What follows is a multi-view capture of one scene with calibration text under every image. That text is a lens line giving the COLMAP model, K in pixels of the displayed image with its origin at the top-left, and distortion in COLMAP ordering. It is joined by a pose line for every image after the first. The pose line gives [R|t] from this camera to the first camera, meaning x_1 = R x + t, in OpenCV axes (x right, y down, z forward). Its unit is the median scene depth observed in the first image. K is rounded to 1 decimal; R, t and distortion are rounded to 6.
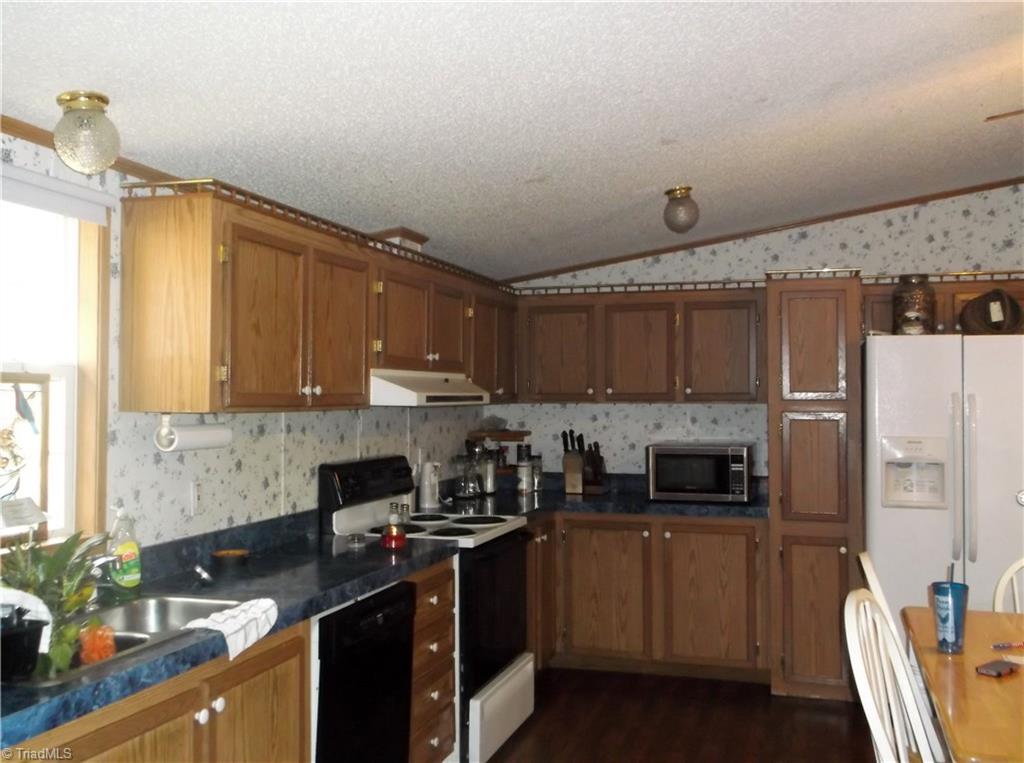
lens RADIAL K [[998.9, 0, 508.4], [0, 998.9, 377.0], [0, 0, 1]] dist [-0.001055, -0.010836]
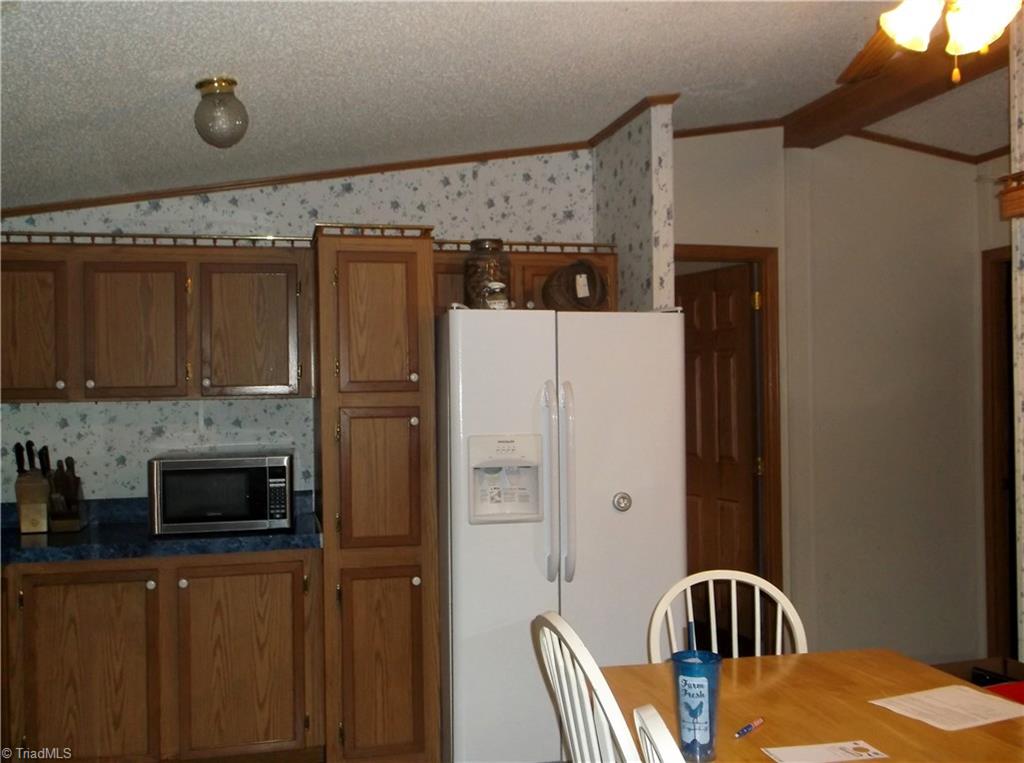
lens RADIAL K [[998.9, 0, 508.4], [0, 998.9, 377.0], [0, 0, 1]] dist [-0.001055, -0.010836]
pose [[0.859302, -0.006254, 0.511431, -0.005548], [0.005139, 0.999980, 0.003592, 0.008275], [-0.511443, -0.000458, 0.859317, 0.252461]]
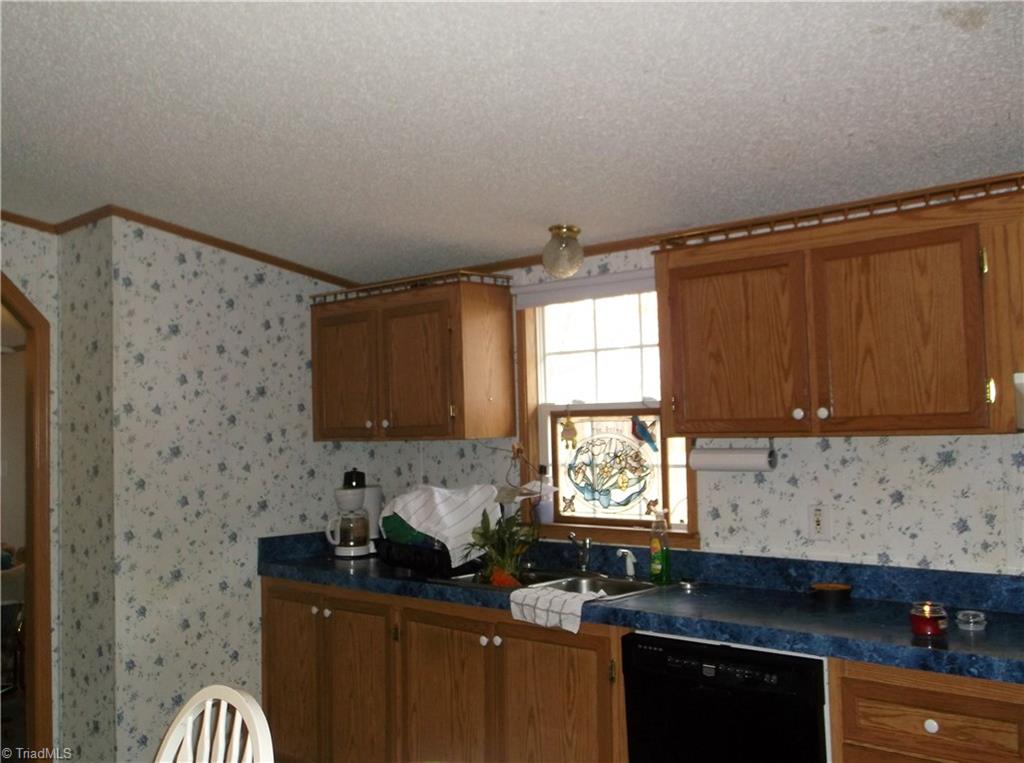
lens RADIAL K [[998.9, 0, 508.4], [0, 998.9, 377.0], [0, 0, 1]] dist [-0.001055, -0.010836]
pose [[-0.432960, -0.030343, -0.900902, 1.060062], [0.046689, 0.997337, -0.056029, 0.026722], [0.900203, -0.066320, -0.430390, 1.716732]]
